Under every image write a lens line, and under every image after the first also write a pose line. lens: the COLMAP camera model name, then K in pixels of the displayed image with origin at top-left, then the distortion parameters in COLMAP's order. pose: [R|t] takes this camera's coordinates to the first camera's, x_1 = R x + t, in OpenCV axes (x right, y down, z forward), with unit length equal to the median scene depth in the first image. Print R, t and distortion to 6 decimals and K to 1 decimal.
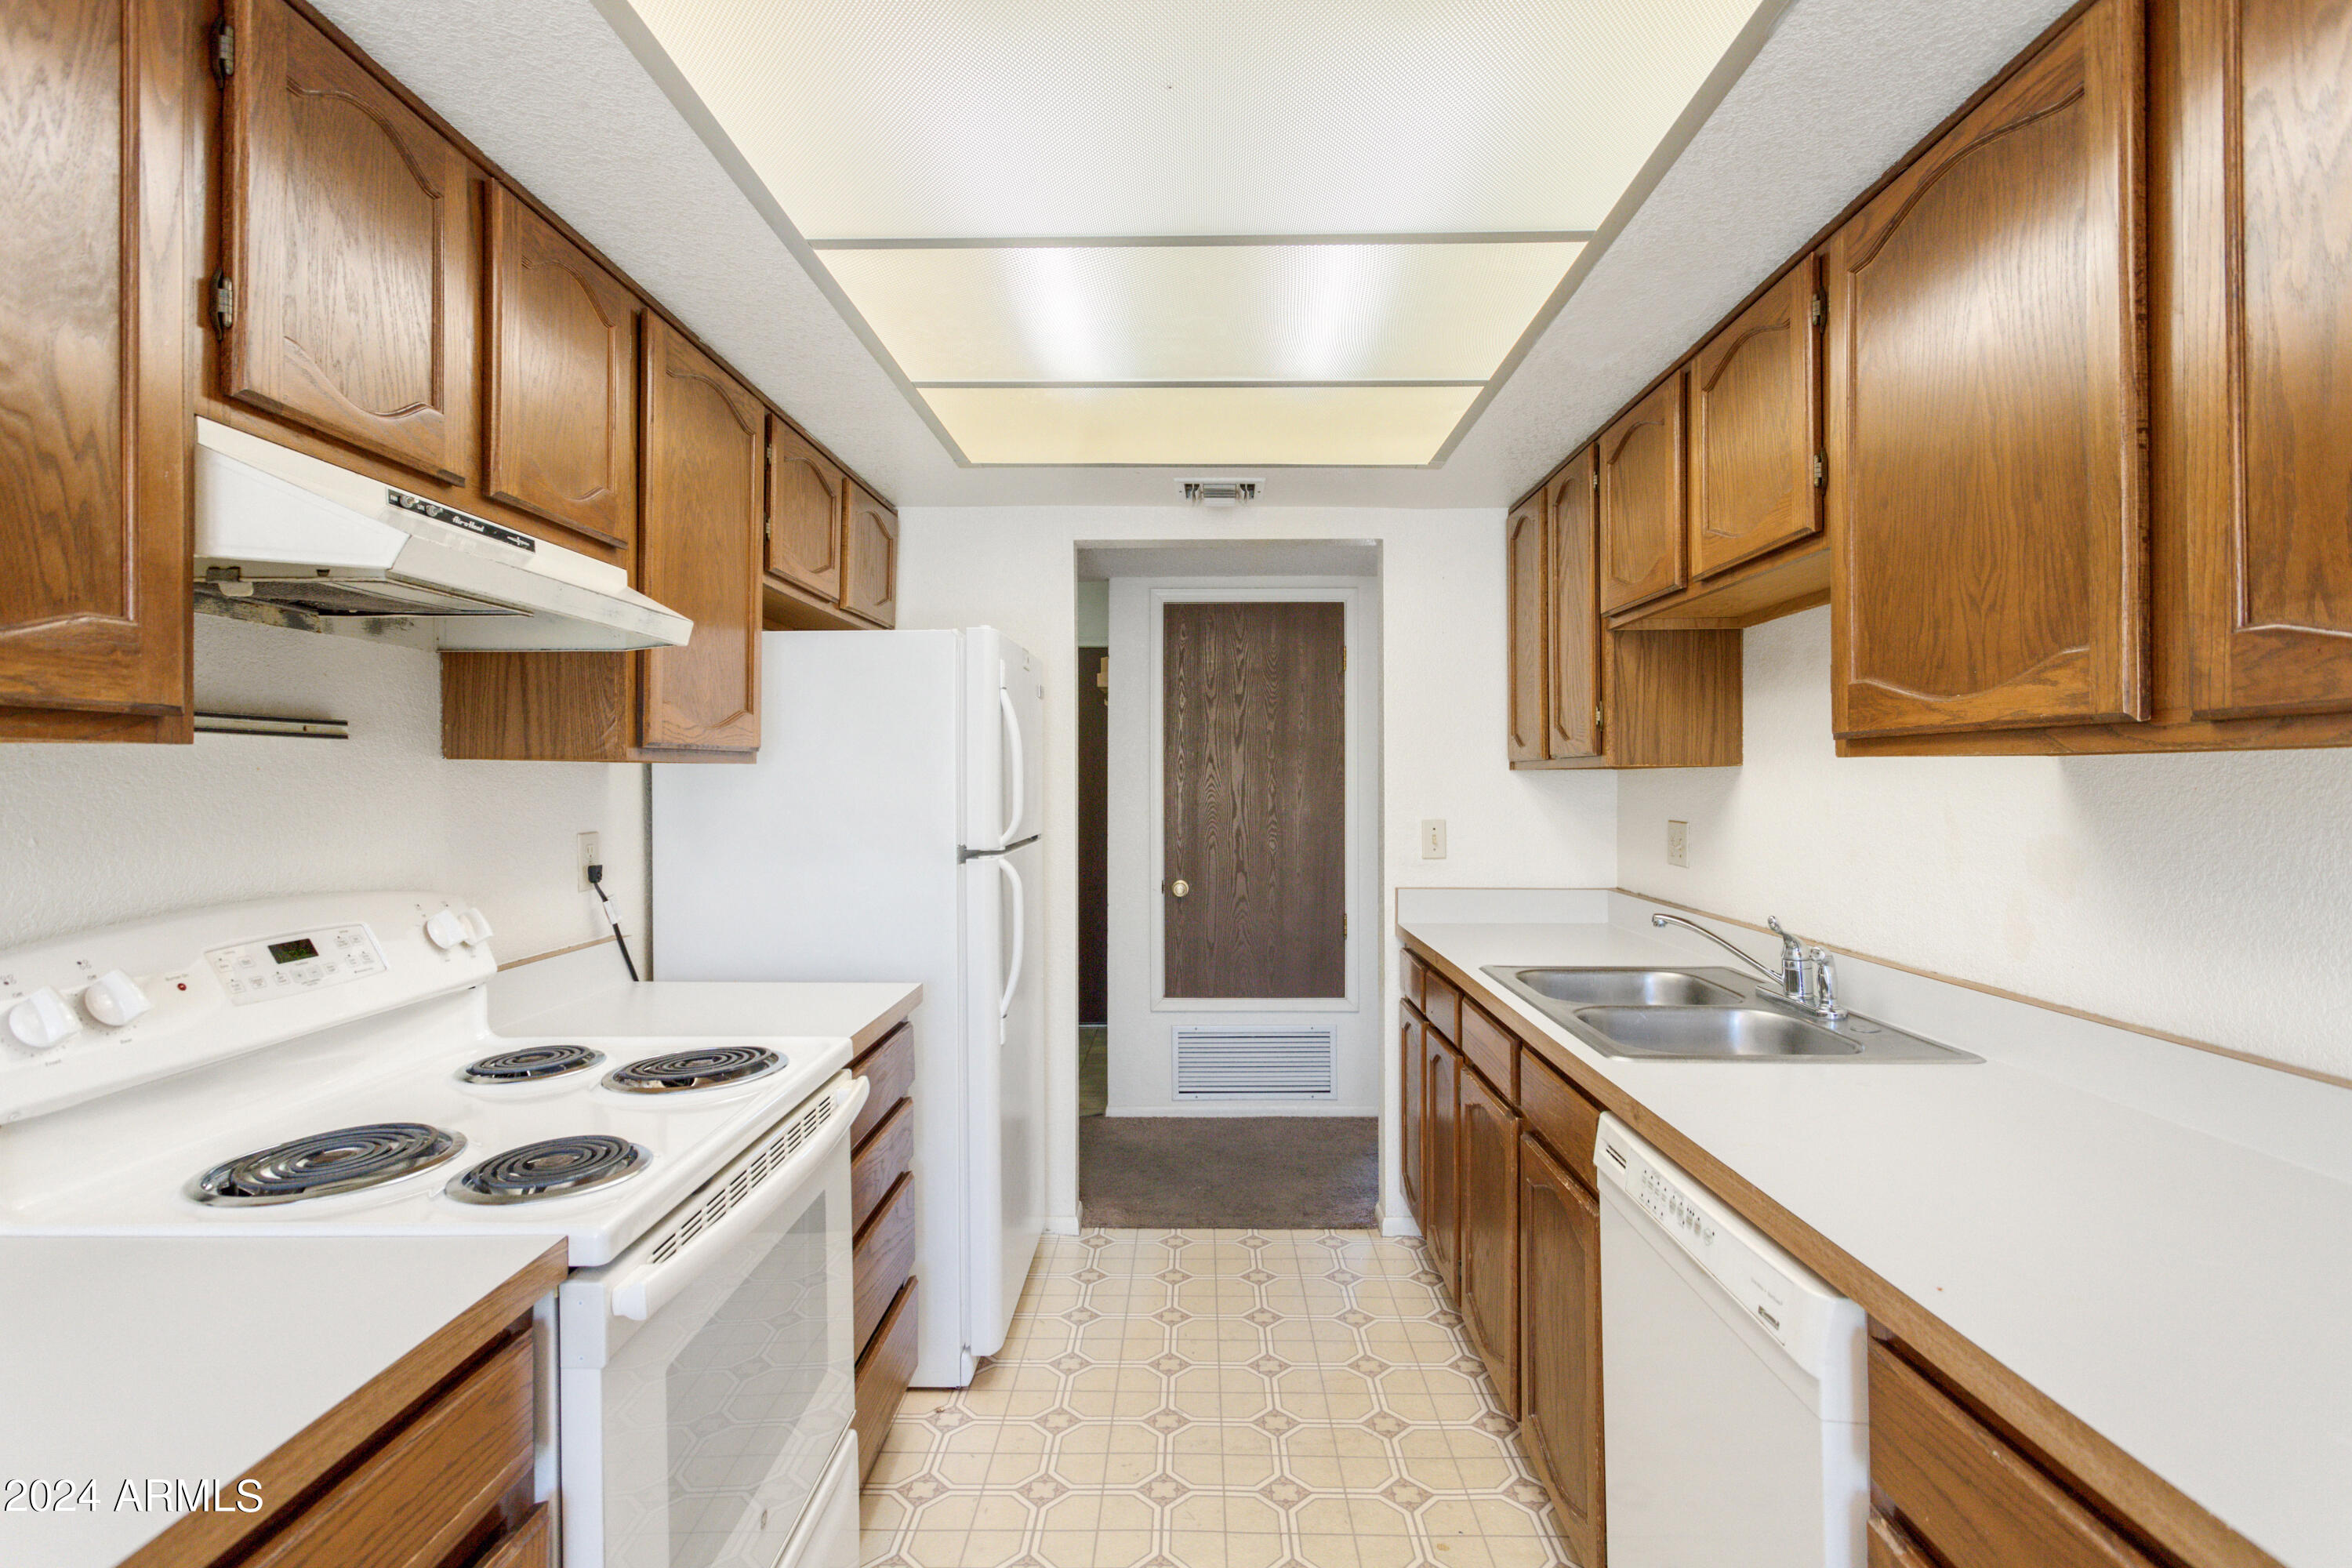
lens RADIAL K [[1126.2, 0, 1181.3], [0, 1126.2, 776.0], [0, 0, 1]] dist [-0.004660, 0.000572]
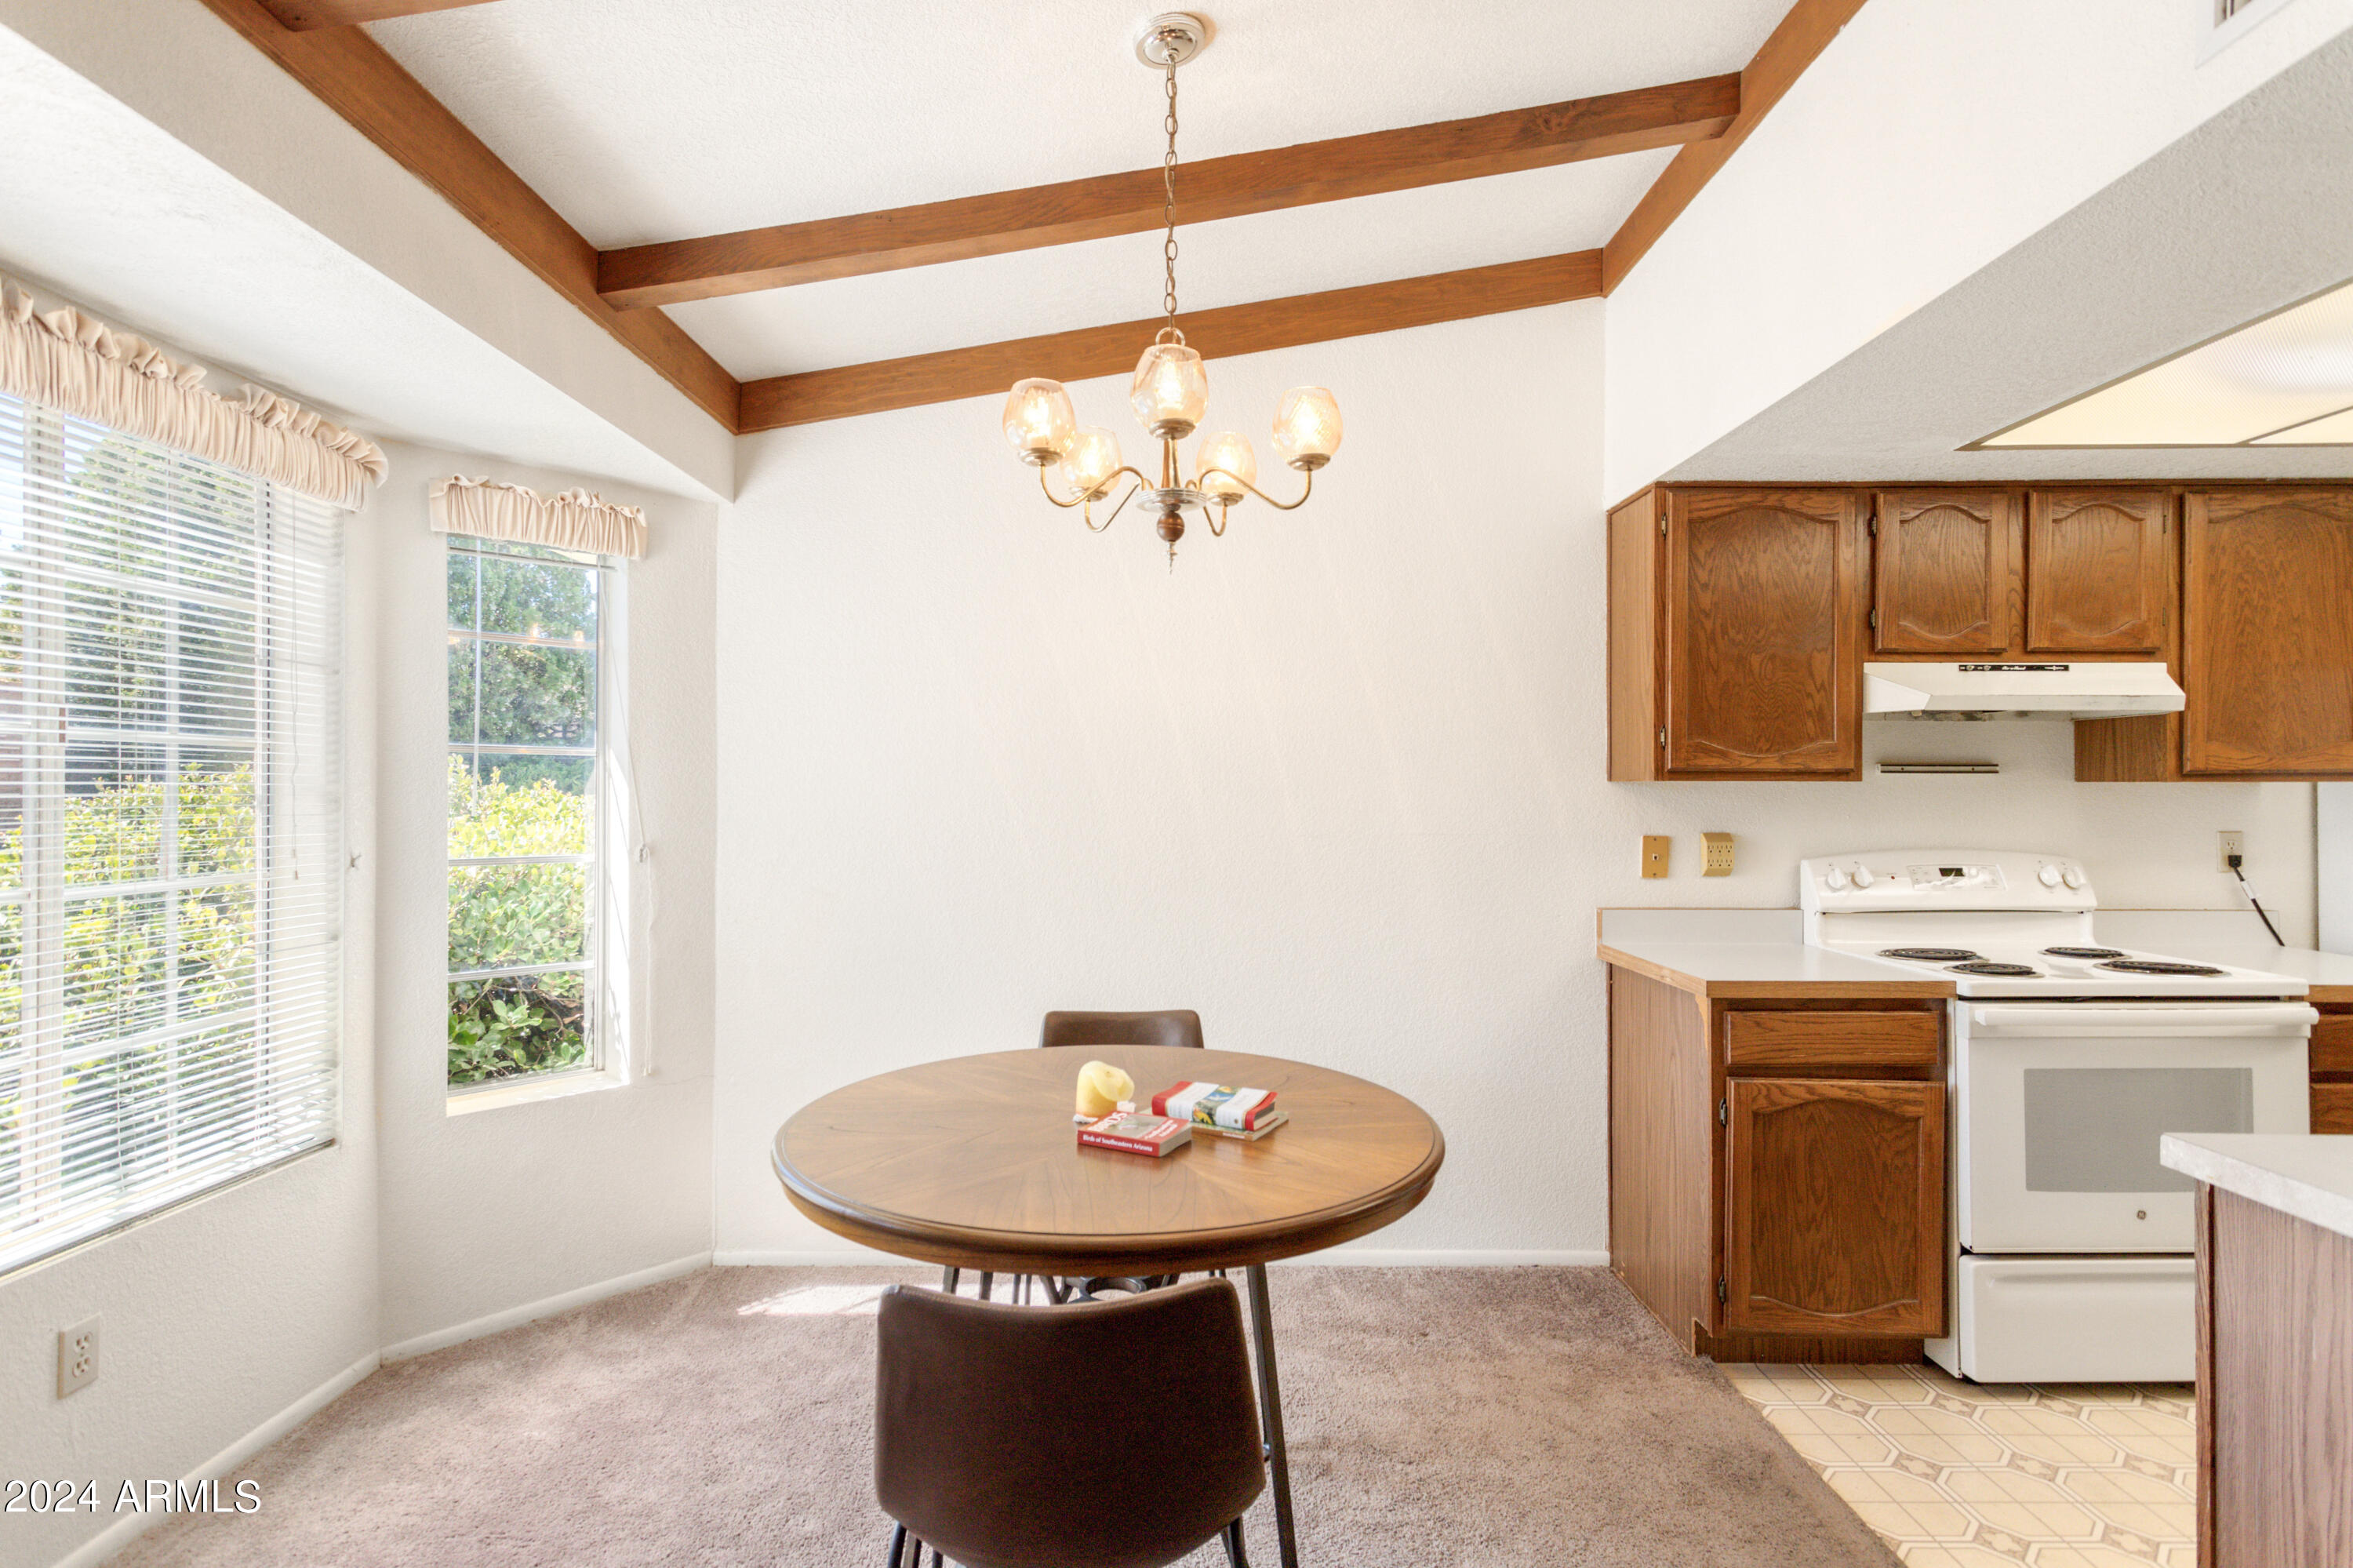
lens RADIAL K [[1126.7, 0, 1171.7], [0, 1126.7, 787.4], [0, 0, 1]] dist [-0.004660, 0.000572]
pose [[-0.003067, -0.000385, -0.999995, 1.325339], [0.003400, 0.999994, -0.000396, -0.013185], [0.999990, -0.003401, -0.003065, -0.484202]]
